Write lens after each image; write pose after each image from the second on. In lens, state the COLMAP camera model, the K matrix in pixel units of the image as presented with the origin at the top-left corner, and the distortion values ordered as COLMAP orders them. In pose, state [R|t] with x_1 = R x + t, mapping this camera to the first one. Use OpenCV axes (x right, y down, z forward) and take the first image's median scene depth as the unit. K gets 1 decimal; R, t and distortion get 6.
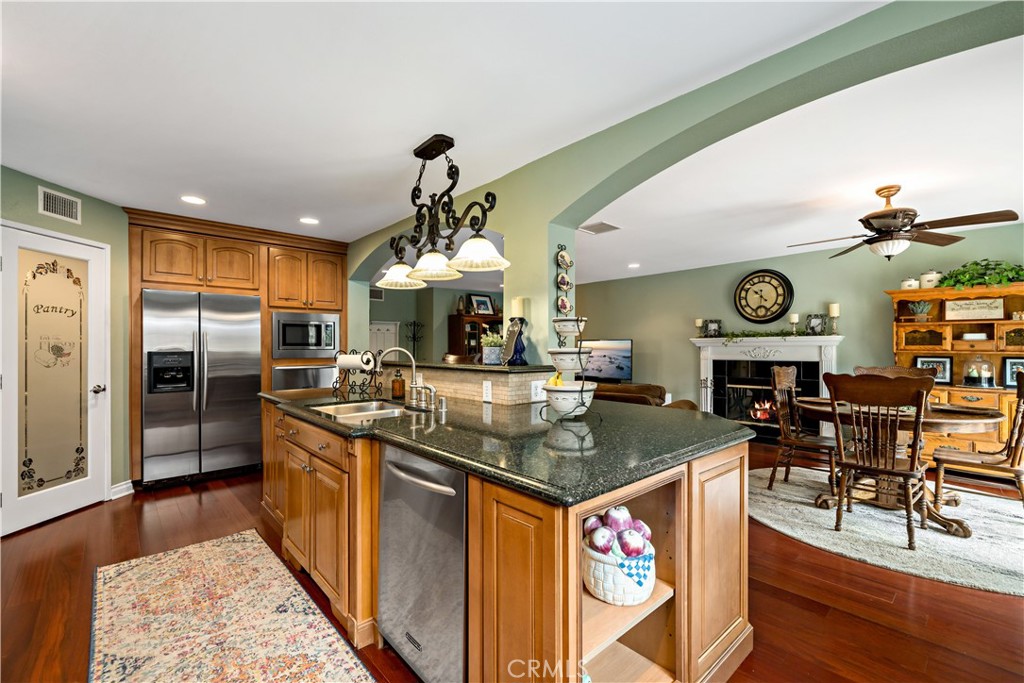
lens RADIAL K [[440.6, 0, 507.5], [0, 440.6, 342.4], [0, 0, 1]] dist [-0.001665, -0.000640]
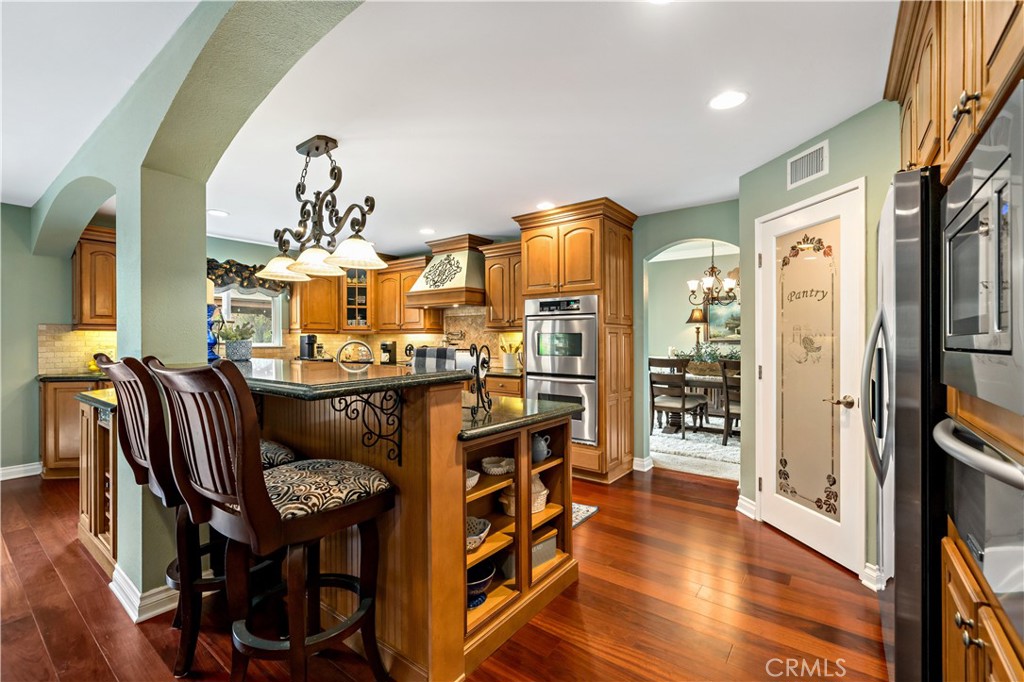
lens RADIAL K [[445.9, 0, 517.5], [0, 445.9, 343.3], [0, 0, 1]] dist [-0.001326, 0.000117]
pose [[-0.979733, 0.001772, -0.200301, -0.183679], [0.001779, 0.999998, 0.000144, 0.009624], [0.200301, -0.000216, -0.979734, 0.964307]]
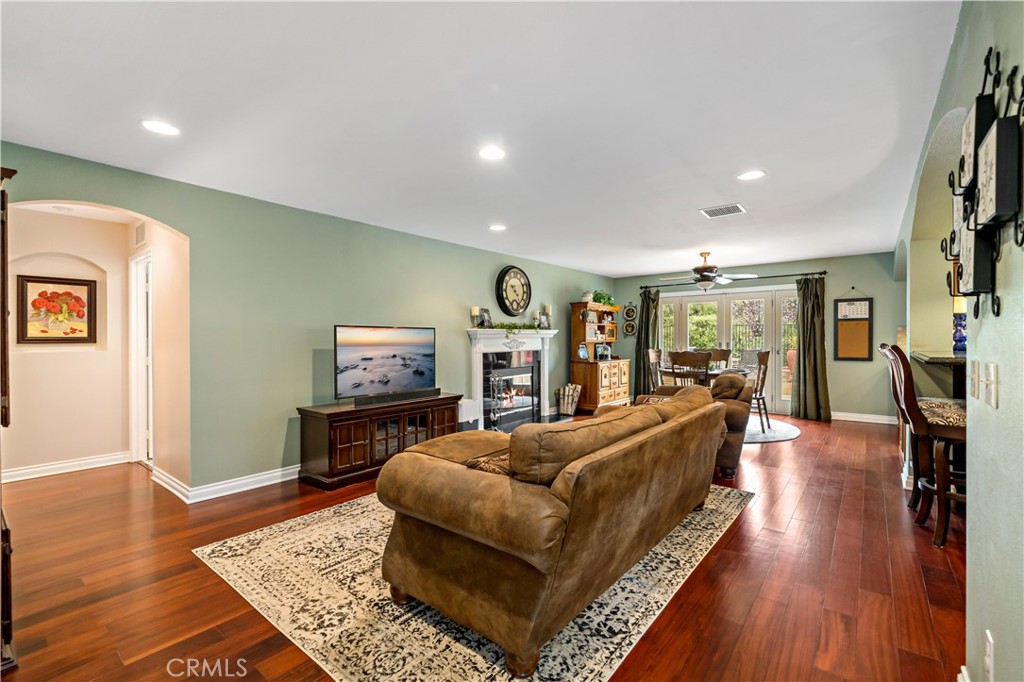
lens RADIAL K [[445.9, 0, 517.5], [0, 445.9, 343.3], [0, 0, 1]] dist [-0.001326, 0.000117]
pose [[-0.169474, -0.009191, 0.985492, -0.503205], [-0.002738, 0.999957, 0.008855, 0.012200], [-0.985531, -0.001197, -0.169492, 1.218228]]
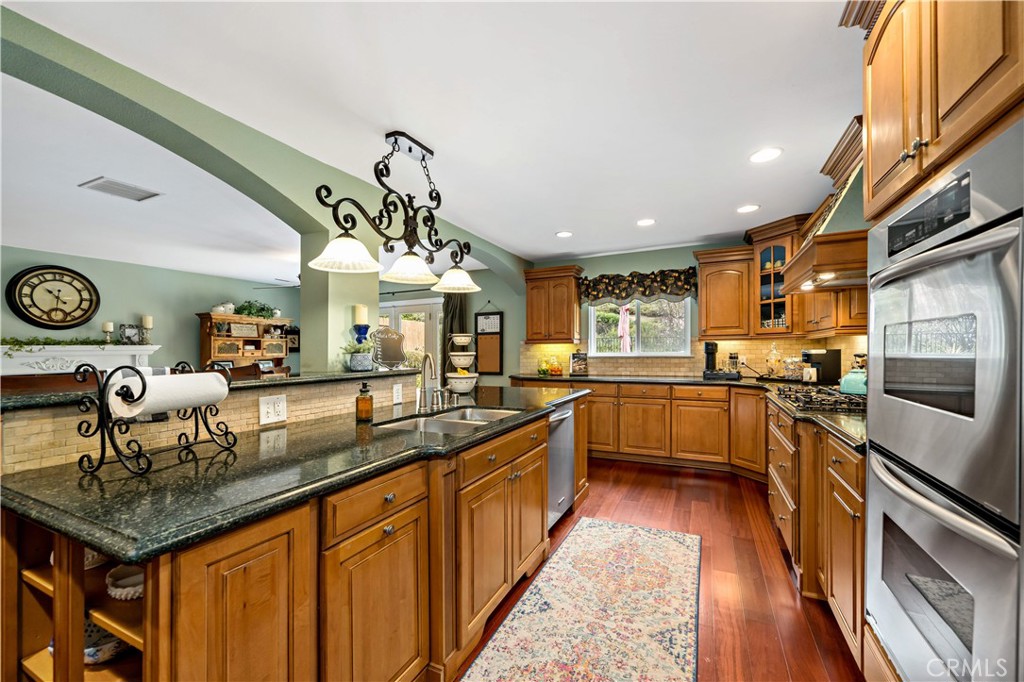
lens RADIAL K [[402.4, 0, 510.4], [0, 402.4, 347.1], [0, 0, 1]] dist [-0.000580, -0.000230]
pose [[-0.378404, 0.012823, 0.925552, -0.479905], [0.006098, 0.999917, -0.011360, 0.005058], [-0.925621, 0.001346, -0.378450, 0.505635]]
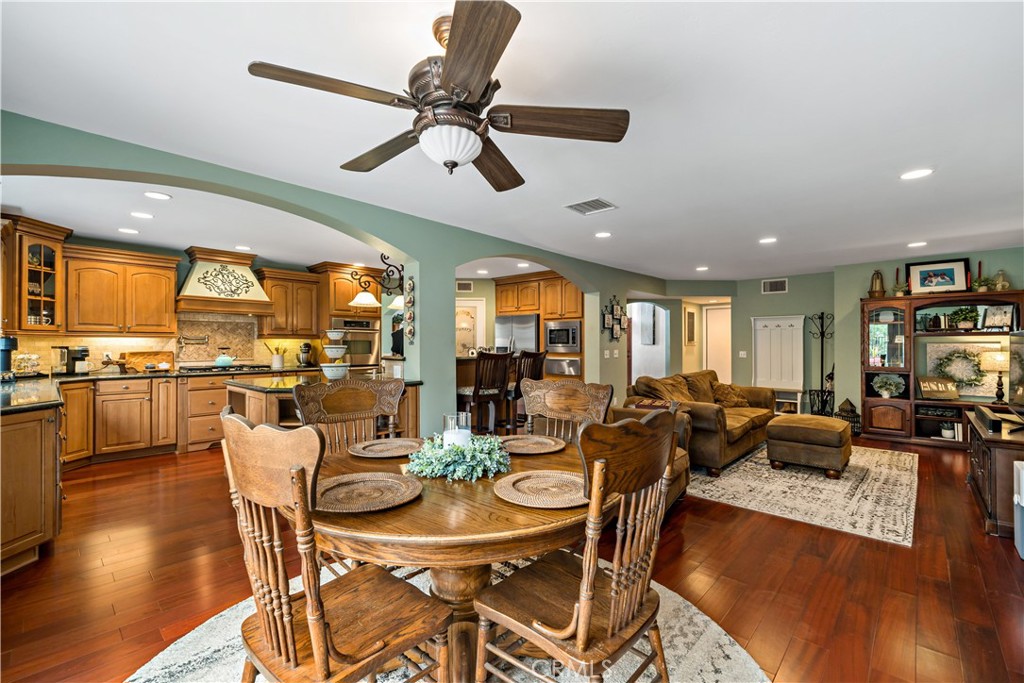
lens RADIAL K [[436.5, 0, 516.4], [0, 436.5, 342.7], [0, 0, 1]] dist [0.002247, -0.000402]
pose [[0.098810, -0.001993, -0.995104, 0.790139], [0.006292, 0.999979, -0.001378, 0.003685], [0.995086, -0.006126, 0.098821, 0.591968]]
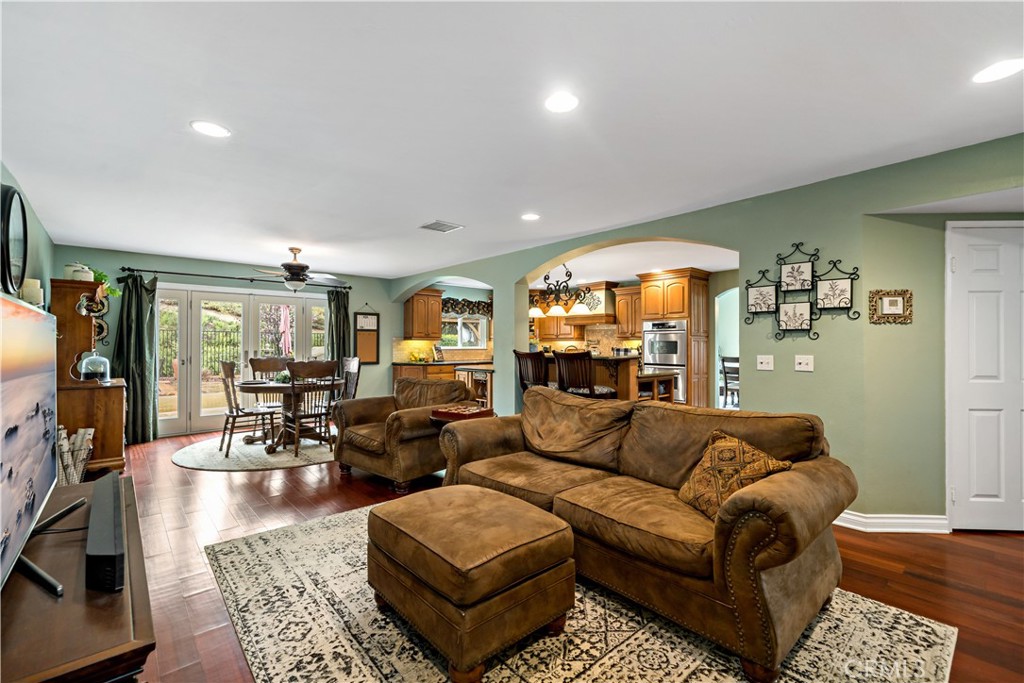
lens RADIAL K [[445.9, 0, 517.5], [0, 445.9, 343.8], [0, 0, 1]] dist [-0.001326, 0.000117]
pose [[-0.999959, 0.001701, -0.008872, 0.034696], [0.001770, 0.999969, -0.007709, 0.010933], [0.008859, -0.007724, -0.999931, 1.538444]]
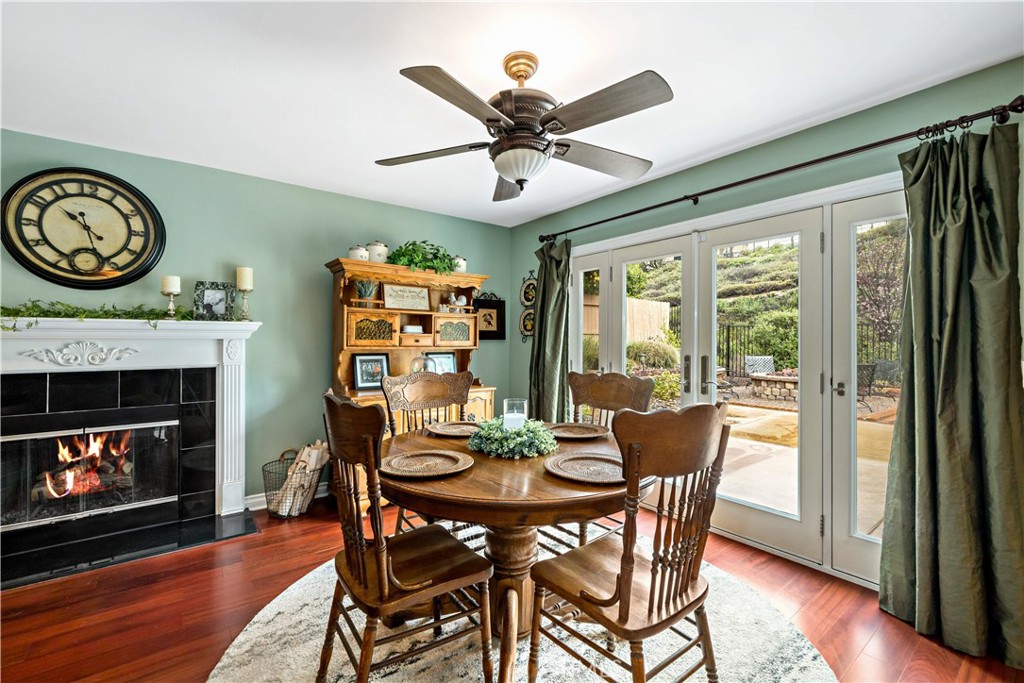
lens RADIAL K [[435.9, 0, 511.3], [0, 435.9, 337.9], [0, 0, 1]] dist [0.000079, -0.000177]
pose [[0.082990, 0.008825, 0.996511, 0.180872], [-0.011470, 0.999903, -0.007900, 0.005647], [-0.996484, -0.010775, 0.083083, 0.554196]]
